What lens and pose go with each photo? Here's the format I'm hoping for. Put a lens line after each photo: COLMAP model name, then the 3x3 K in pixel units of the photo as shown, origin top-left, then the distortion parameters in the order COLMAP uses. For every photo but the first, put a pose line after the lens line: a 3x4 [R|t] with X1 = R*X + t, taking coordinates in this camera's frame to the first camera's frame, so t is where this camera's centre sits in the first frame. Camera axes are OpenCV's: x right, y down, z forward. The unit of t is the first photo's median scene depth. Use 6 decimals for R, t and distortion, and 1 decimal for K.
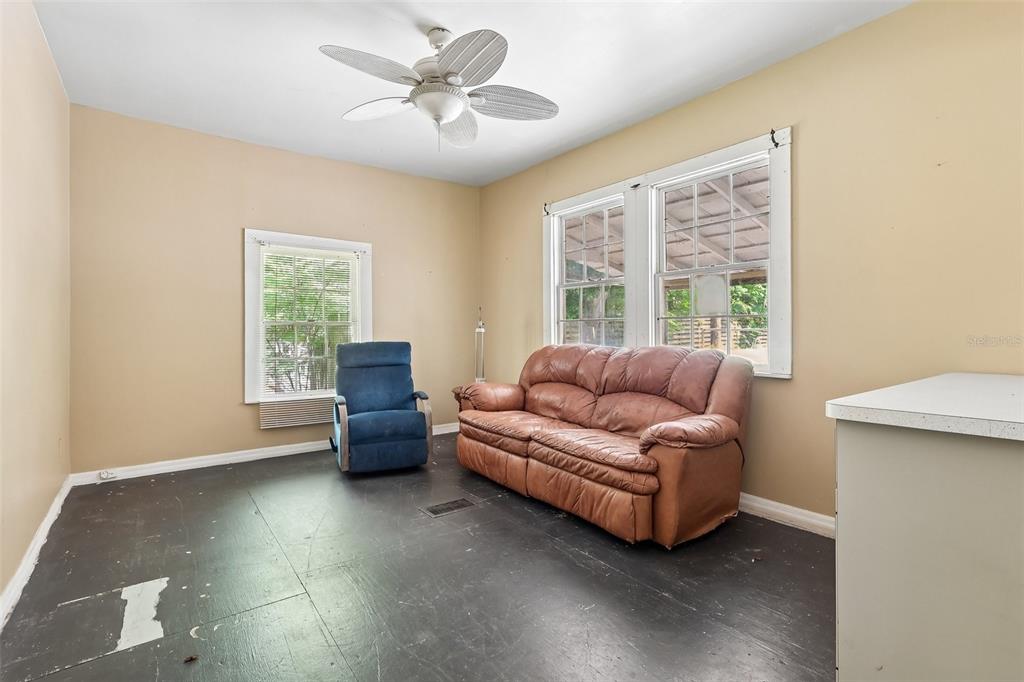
lens RADIAL K [[478.3, 0, 508.1], [0, 478.3, 335.8], [0, 0, 1]] dist [-0.001475, 0.000258]
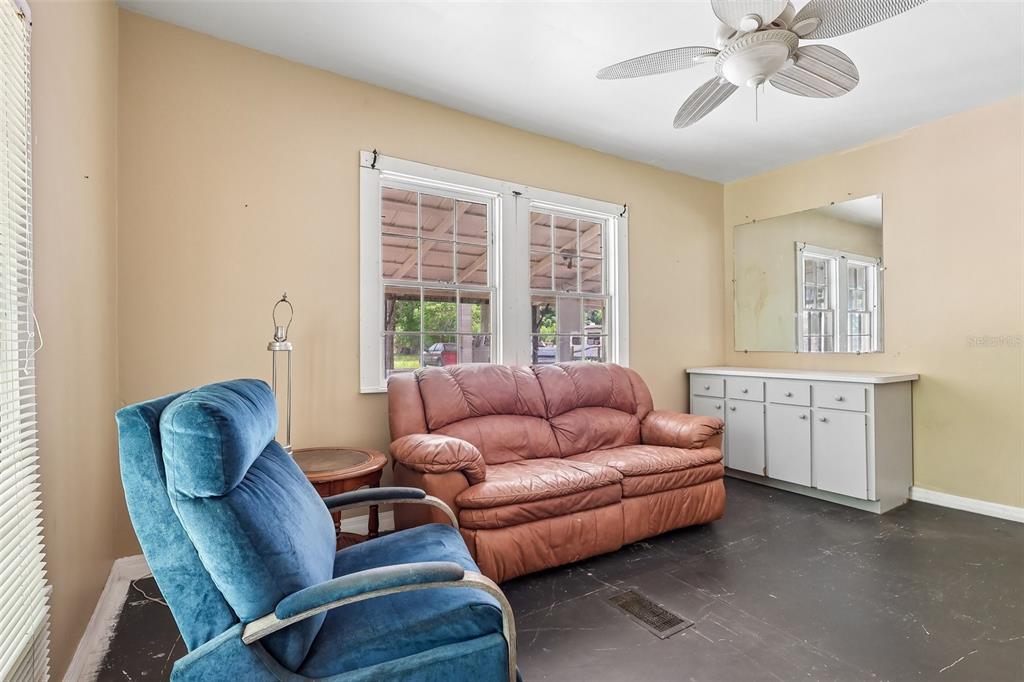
lens RADIAL K [[478.3, 0, 511.9], [0, 478.3, 342.2], [0, 0, 1]] dist [-0.001475, 0.000258]
pose [[0.090987, 0.005088, 0.995839, -0.832222], [0.011033, 0.999920, -0.006117, -0.018677], [-0.995791, 0.011544, 0.090924, 1.149123]]
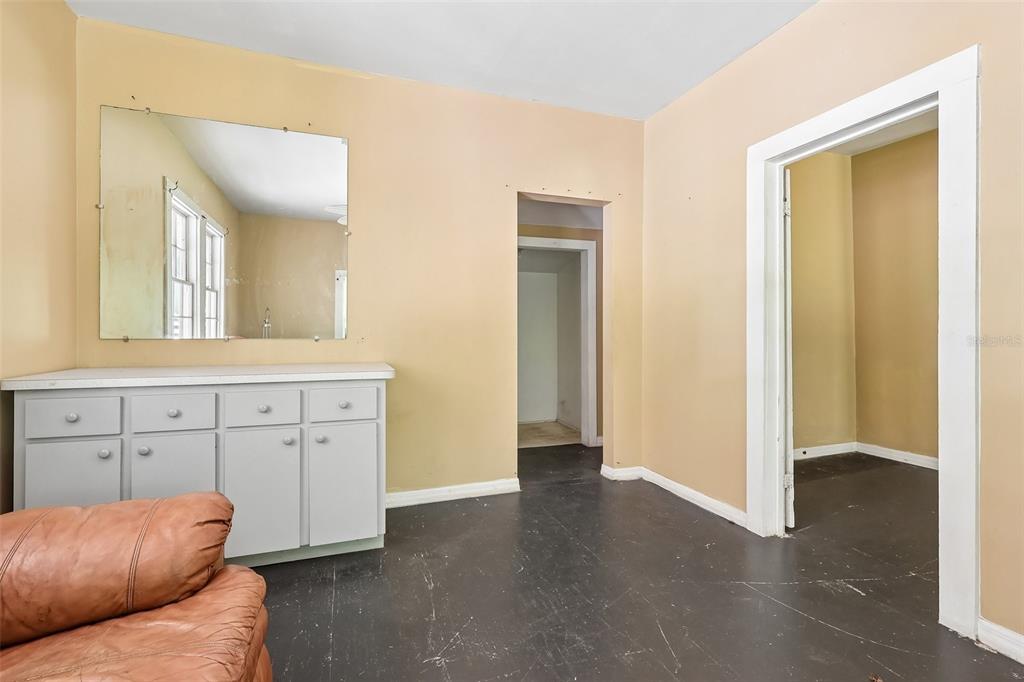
lens RADIAL K [[478.3, 0, 517.3], [0, 478.3, 330.9], [0, 0, 1]] dist [-0.001475, 0.000258]
pose [[-0.957748, -0.003000, 0.287593, -0.140362], [-0.001069, 0.999976, 0.006871, -0.011533], [-0.287607, 0.006273, -0.957728, 1.152181]]
